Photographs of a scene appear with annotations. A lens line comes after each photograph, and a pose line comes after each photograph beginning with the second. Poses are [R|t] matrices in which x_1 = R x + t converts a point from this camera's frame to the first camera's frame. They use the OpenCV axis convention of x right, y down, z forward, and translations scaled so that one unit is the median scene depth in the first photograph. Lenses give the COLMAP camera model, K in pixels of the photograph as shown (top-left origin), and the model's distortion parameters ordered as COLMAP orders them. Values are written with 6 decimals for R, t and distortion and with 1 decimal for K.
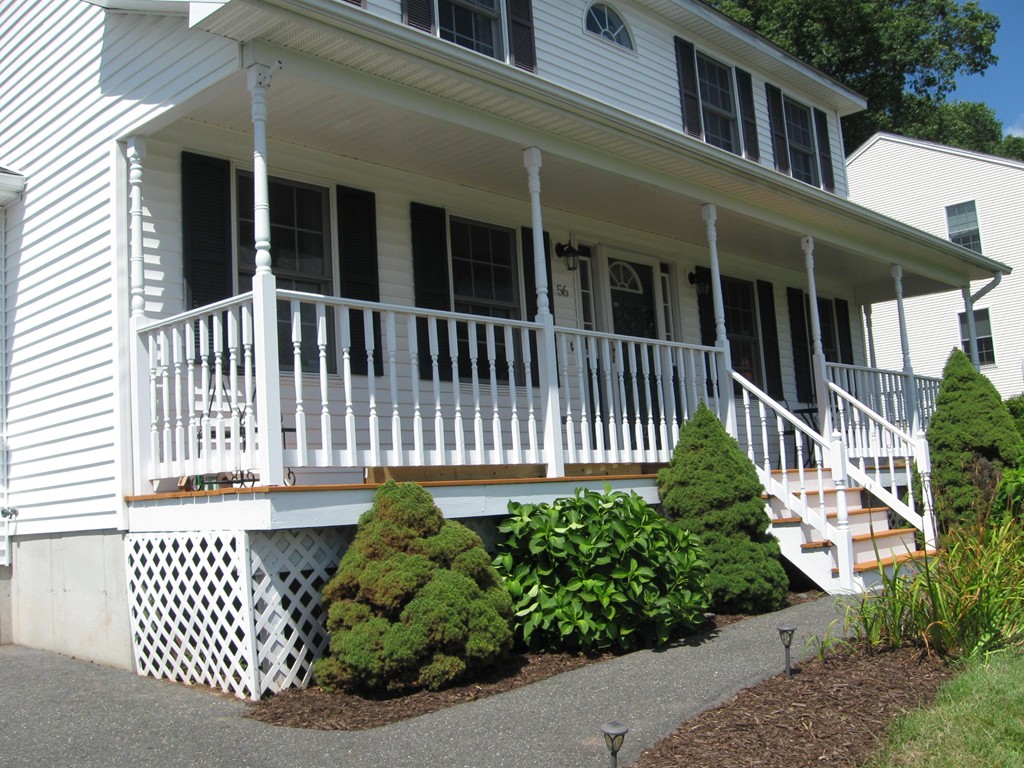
lens RADIAL K [[1052.9, 0, 514.9], [0, 1052.9, 381.0], [0, 0, 1]] dist [-0.108050, 0.000000]
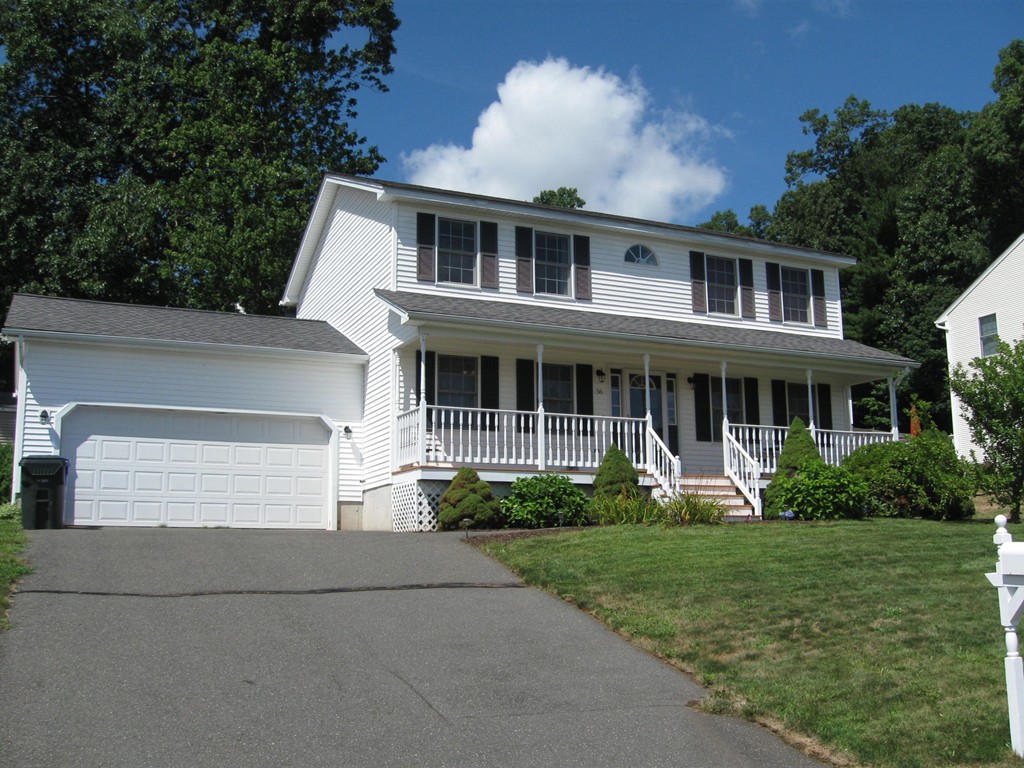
lens RADIAL K [[1052.9, 0, 512.8], [0, 1052.9, 388.5], [0, 0, 1]] dist [-0.108050, 0.000000]
pose [[0.919476, -0.011285, -0.392984, 1.136415], [-0.002642, 0.999388, -0.034880, -0.024007], [0.393137, 0.033109, 0.918884, -1.649748]]
